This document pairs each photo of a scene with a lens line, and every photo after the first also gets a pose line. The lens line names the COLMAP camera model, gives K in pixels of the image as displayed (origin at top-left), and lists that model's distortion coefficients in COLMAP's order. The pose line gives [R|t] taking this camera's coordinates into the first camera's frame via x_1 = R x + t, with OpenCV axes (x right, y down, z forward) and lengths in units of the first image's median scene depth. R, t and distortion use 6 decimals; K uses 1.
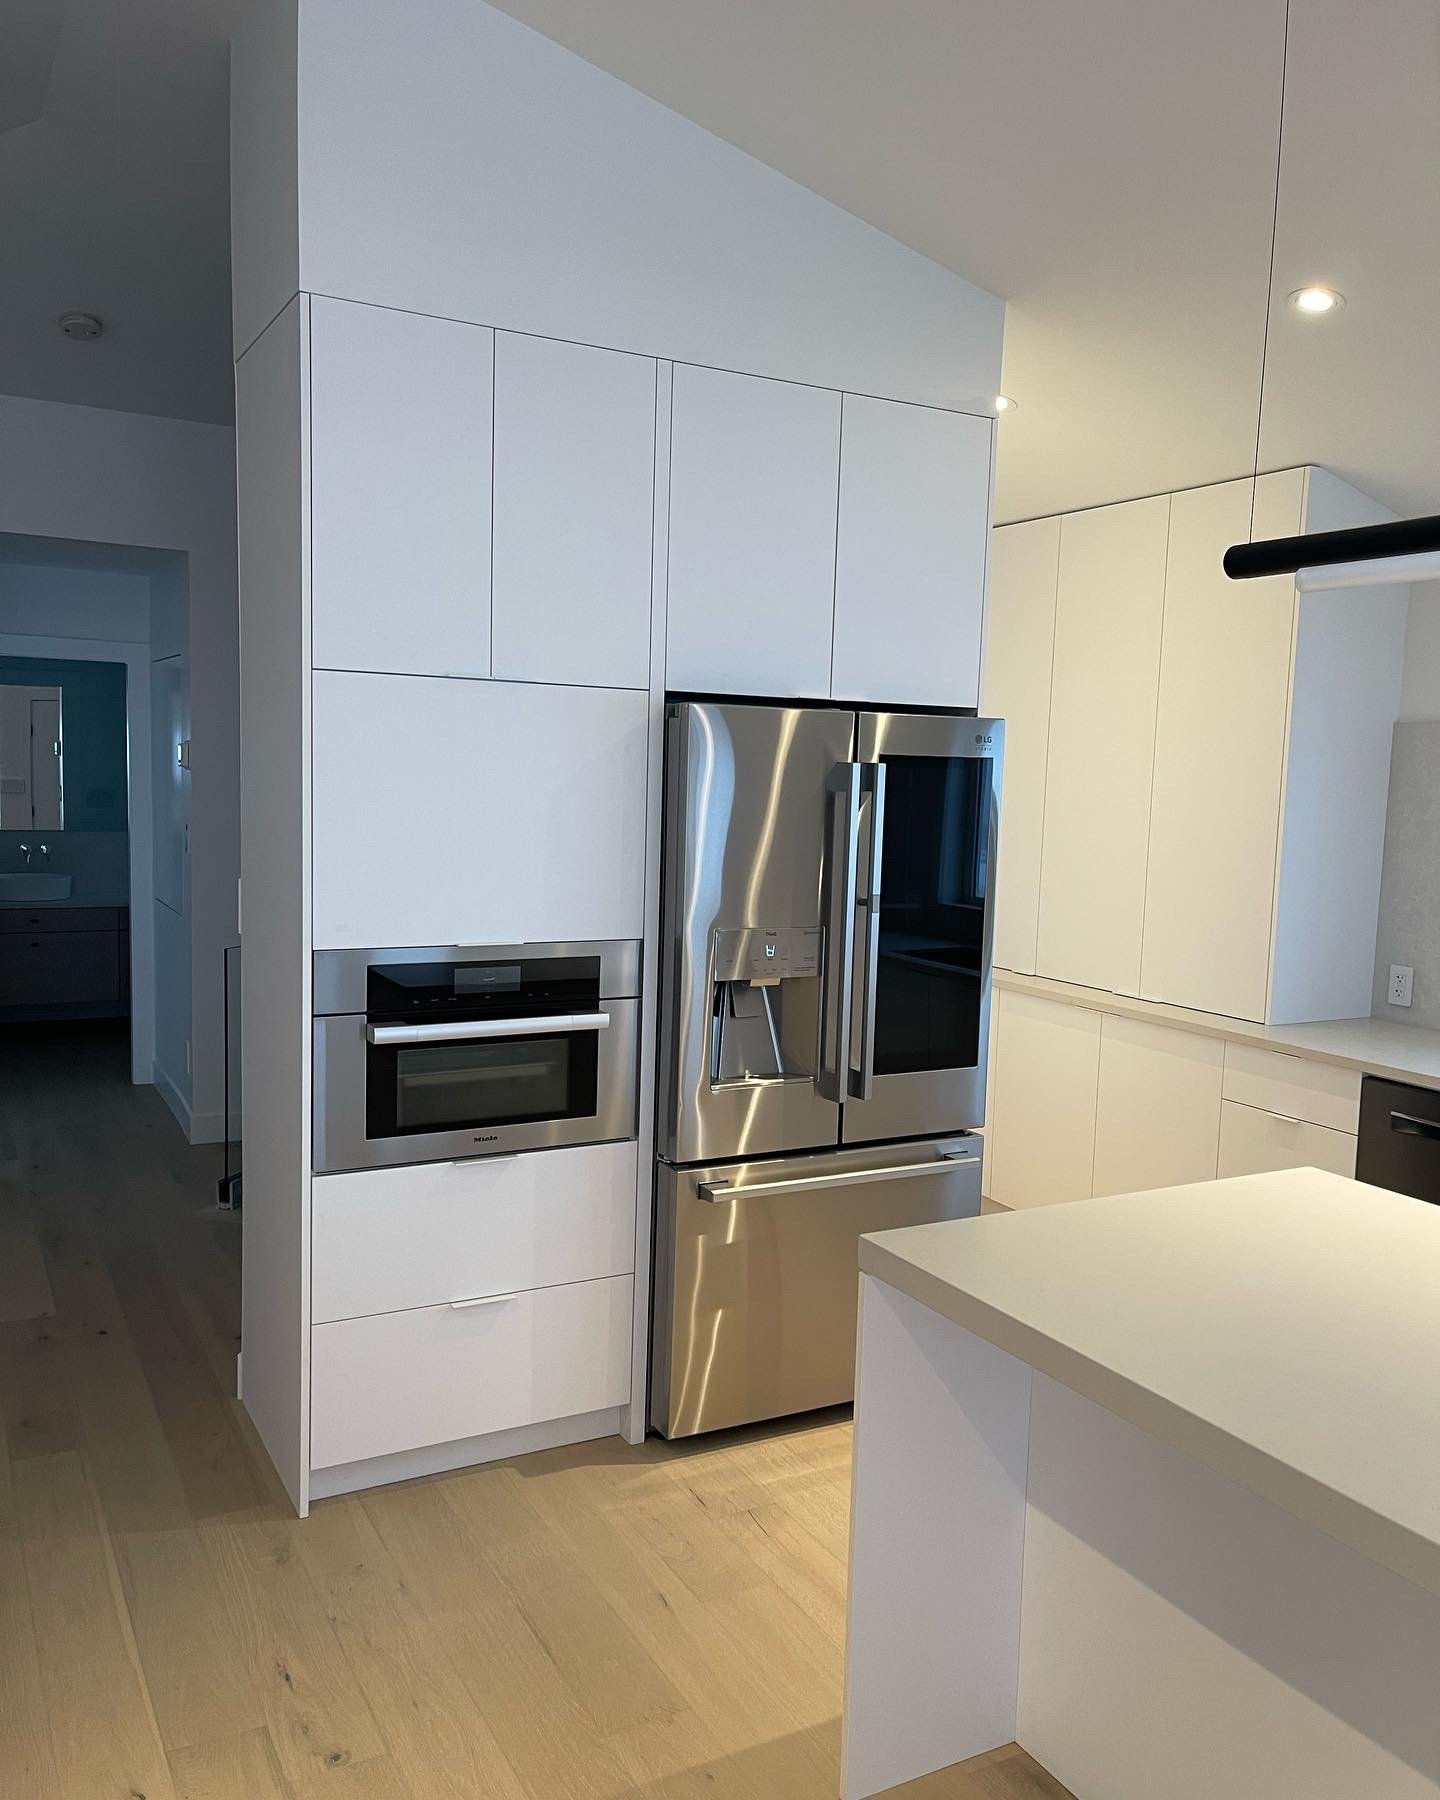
lens RADIAL K [[1420.3, 0, 720.0], [0, 1420.3, 900.0], [0, 0, 1]] dist [0.066775, -0.087980]
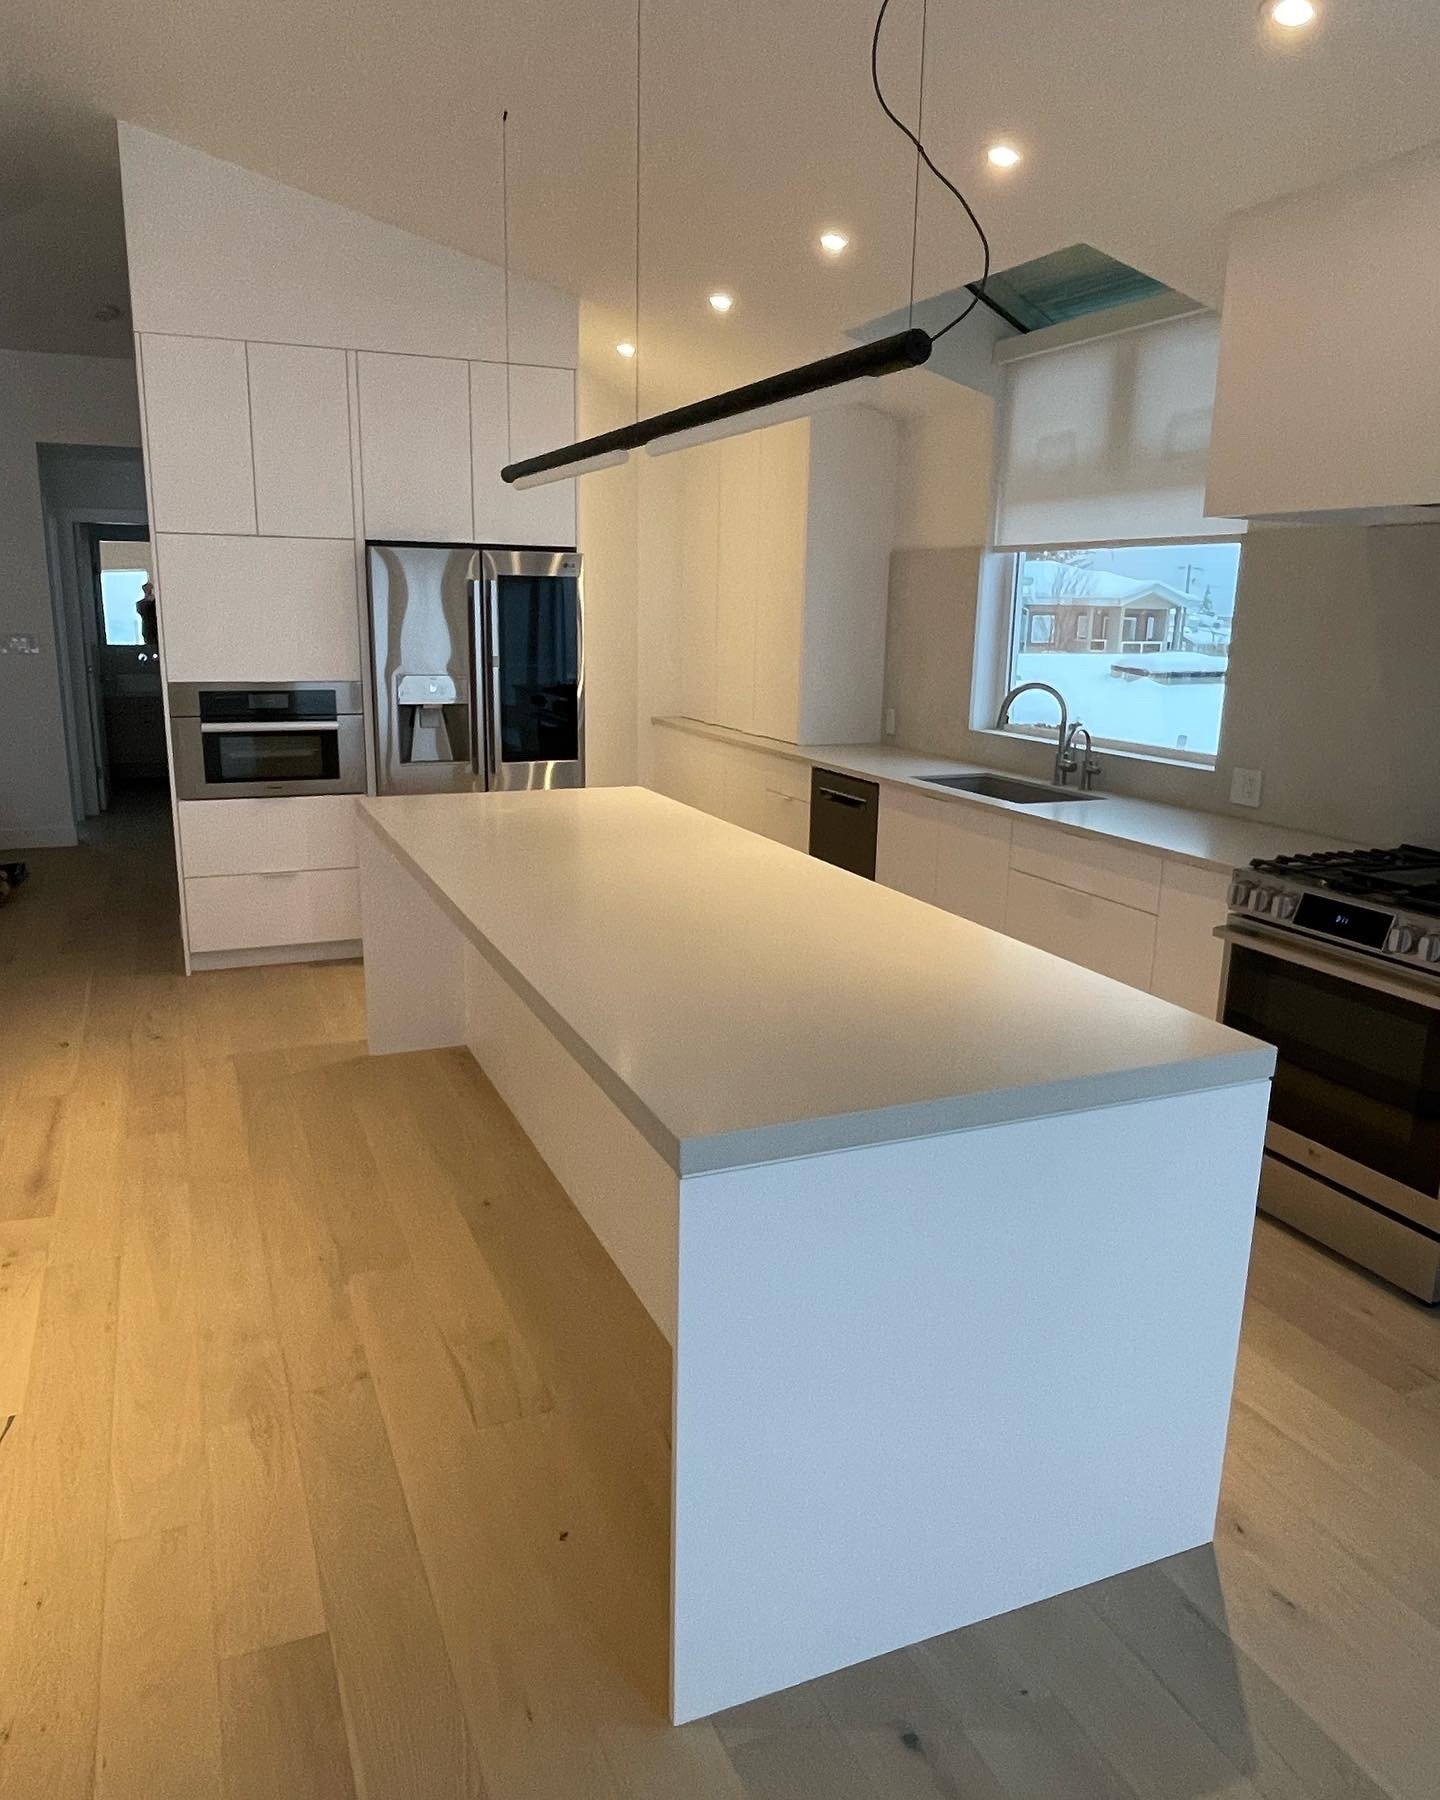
lens RADIAL K [[1262.6, 0, 685.2], [0, 1262.6, 887.8], [0, 0, 1]] dist [0.008600, 0.000300]
pose [[0.992454, 0.010938, -0.122130, 0.563458], [0.003637, 0.992950, 0.118481, 0.101268], [0.122565, -0.118031, 0.985417, -0.574916]]
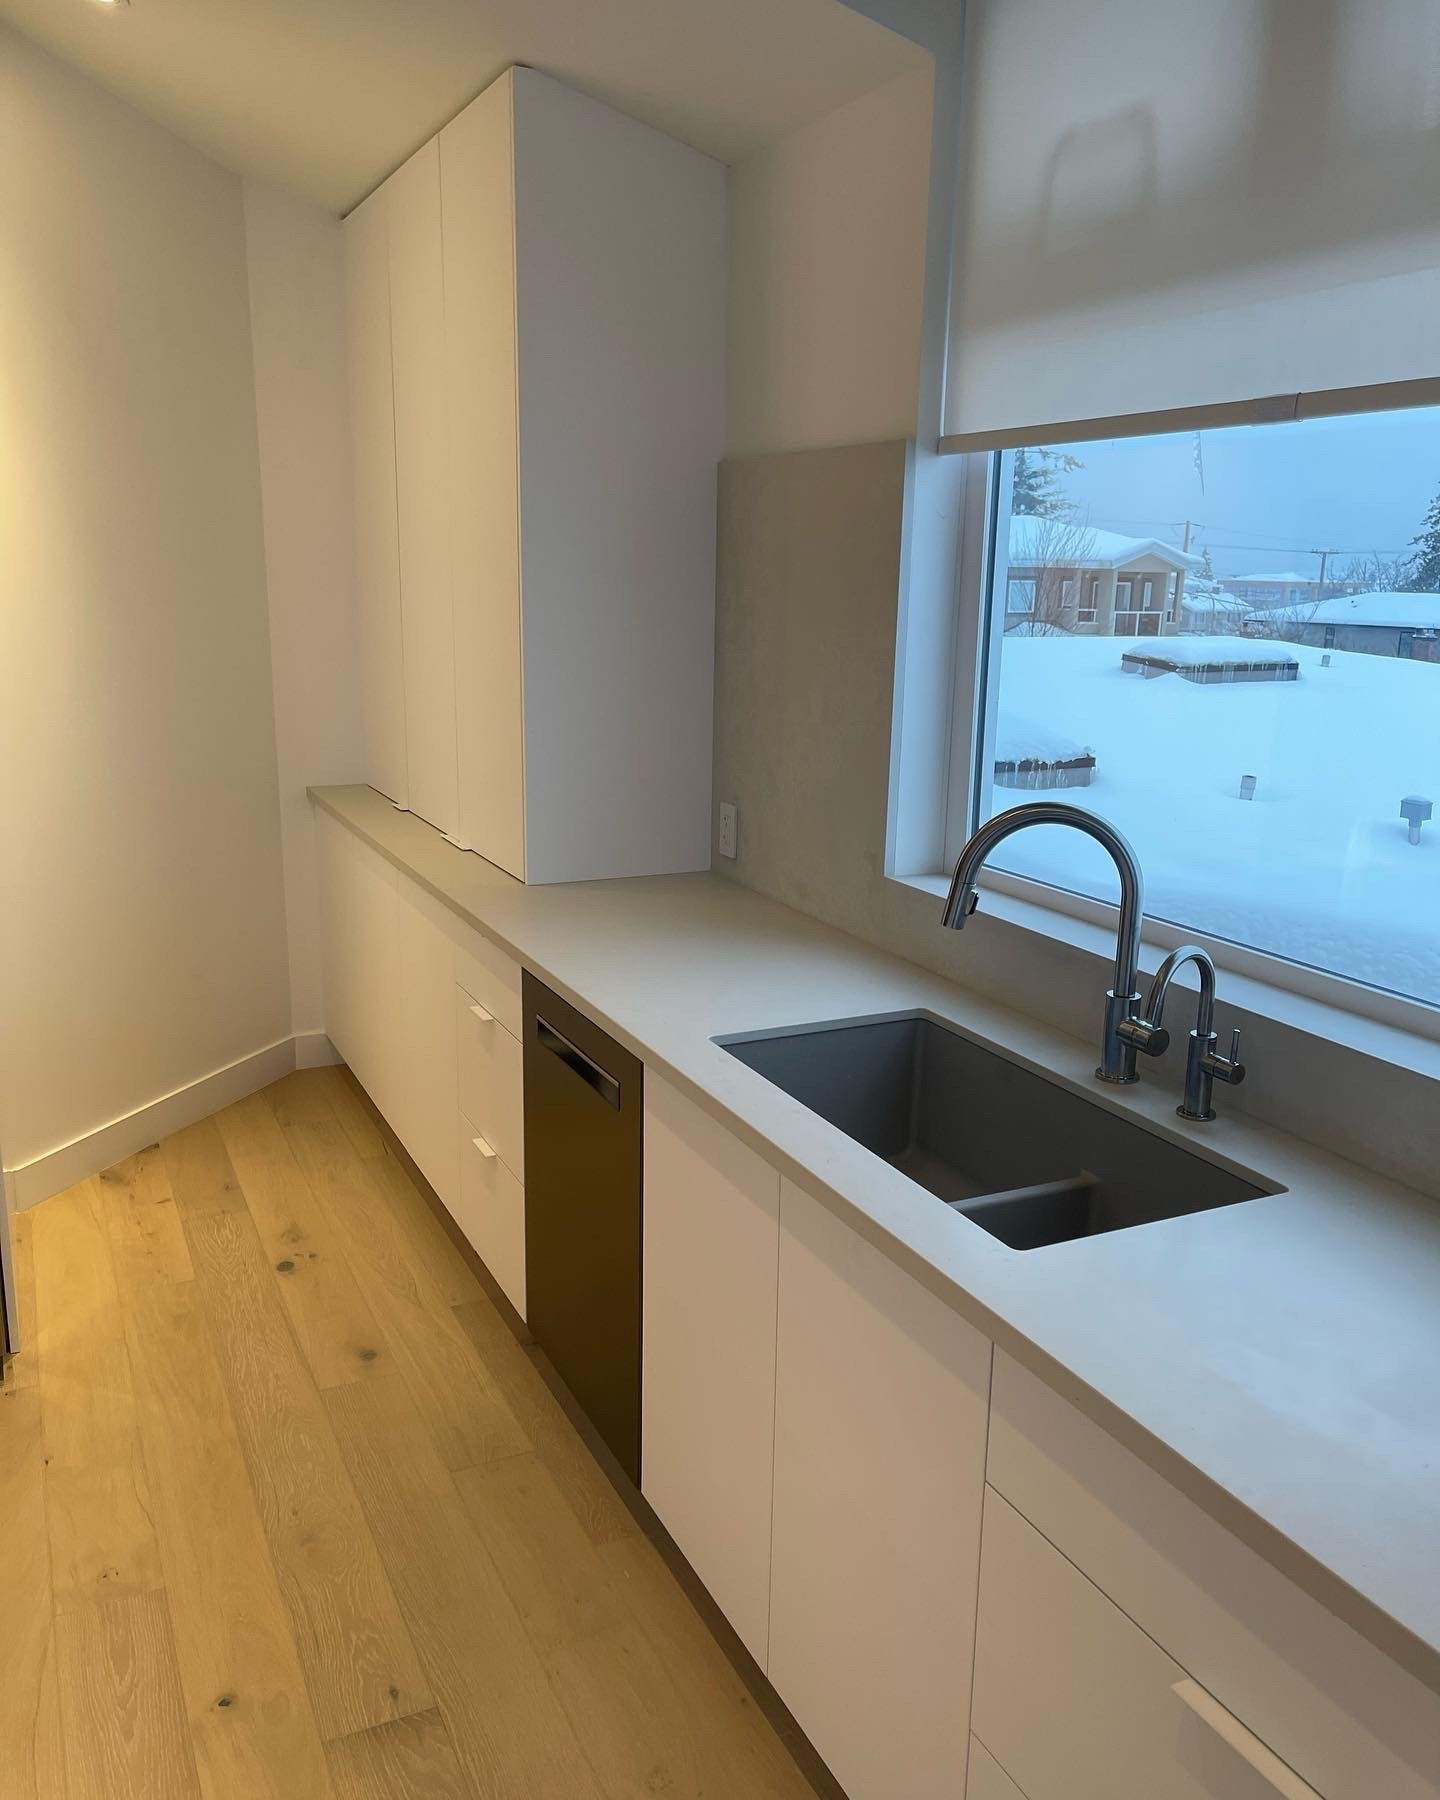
lens RADIAL K [[1420.3, 0, 720.0], [0, 1420.3, 900.0], [0, 0, 1]] dist [0.066775, -0.087980]
pose [[0.998472, -0.000505, -0.055256, 0.682278], [0.007619, 0.991666, 0.128611, 0.000275], [0.054730, -0.128835, 0.990155, 0.360531]]
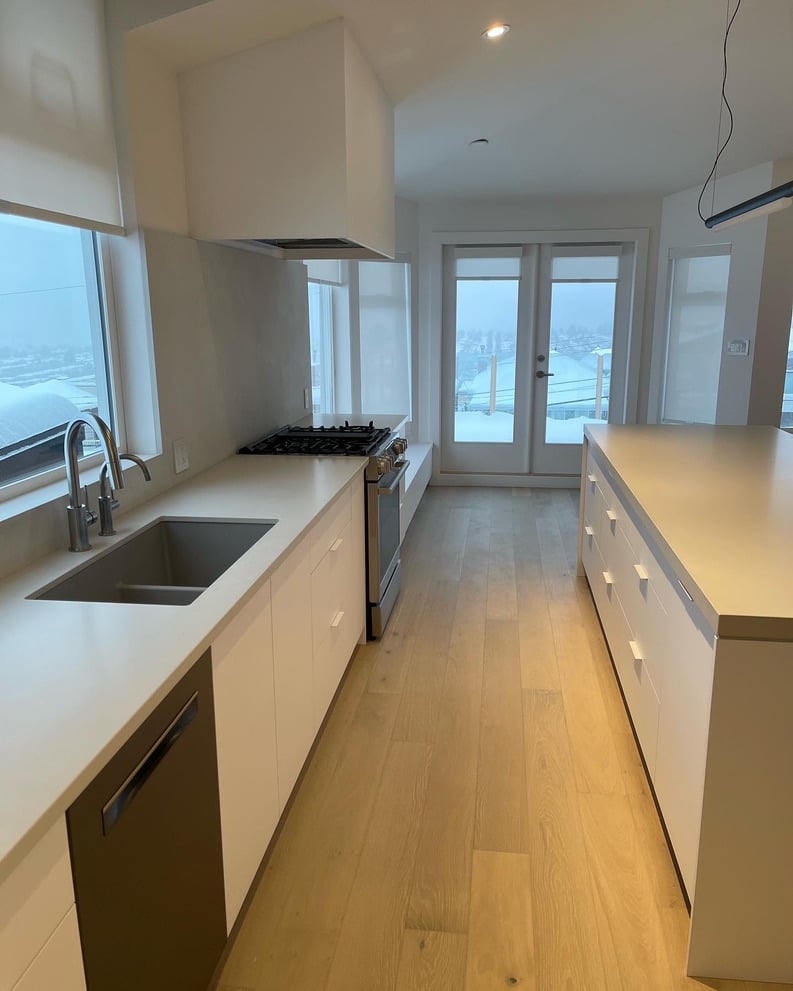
lens RADIAL K [[782.0, 0, 396.5], [0, 782.0, 495.5], [0, 0, 1]] dist [0.066775, -0.087980]
pose [[-0.800718, -0.160822, 0.577051, 0.226749], [0.043873, 0.944958, 0.324236, -0.090661], [-0.597433, 0.284939, -0.749589, 1.301667]]
